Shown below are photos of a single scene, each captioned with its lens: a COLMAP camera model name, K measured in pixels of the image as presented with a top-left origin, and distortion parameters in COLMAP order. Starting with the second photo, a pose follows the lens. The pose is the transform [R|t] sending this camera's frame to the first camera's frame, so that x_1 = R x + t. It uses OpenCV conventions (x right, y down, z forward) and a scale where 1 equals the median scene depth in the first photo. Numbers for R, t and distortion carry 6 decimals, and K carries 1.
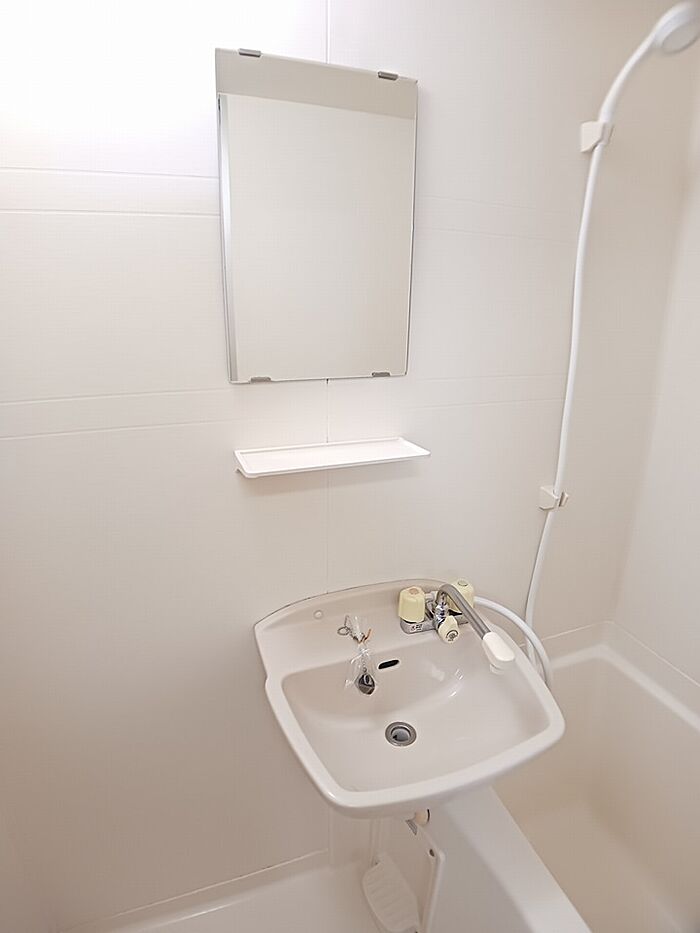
lens RADIAL K [[517.4, 0, 365.1], [0, 517.4, 454.7], [0, 0, 1]] dist [-0.064856, -0.003632]
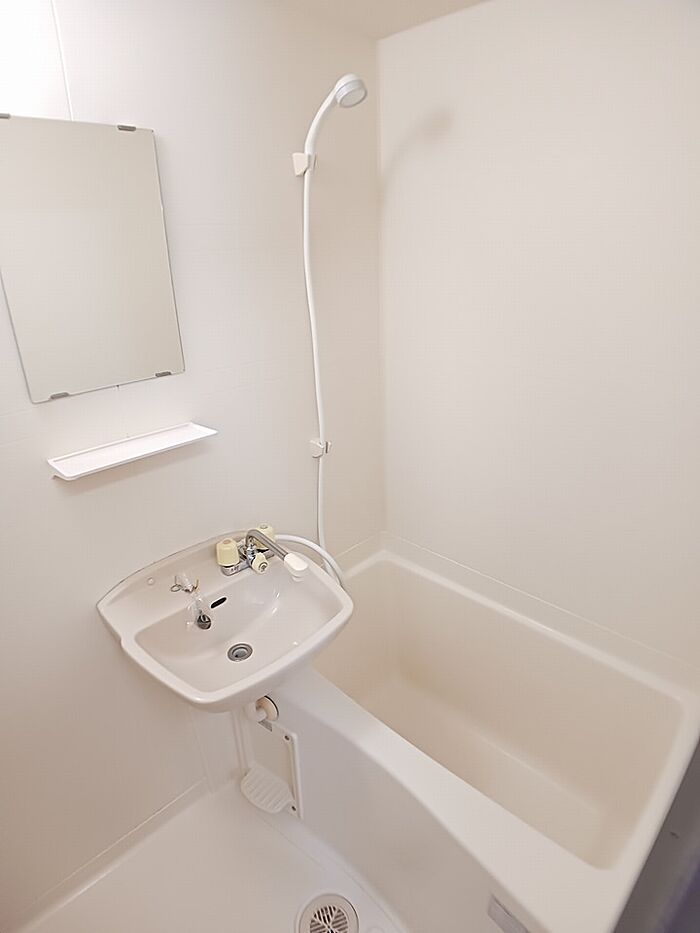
lens RADIAL K [[517.4, 0, 365.1], [0, 517.4, 454.7], [0, 0, 1]] dist [-0.064856, -0.003632]
pose [[0.907793, -0.195011, 0.371326, -0.023137], [0.167616, 0.980242, 0.105023, -0.017556], [-0.384470, -0.033099, 0.922544, -0.282883]]
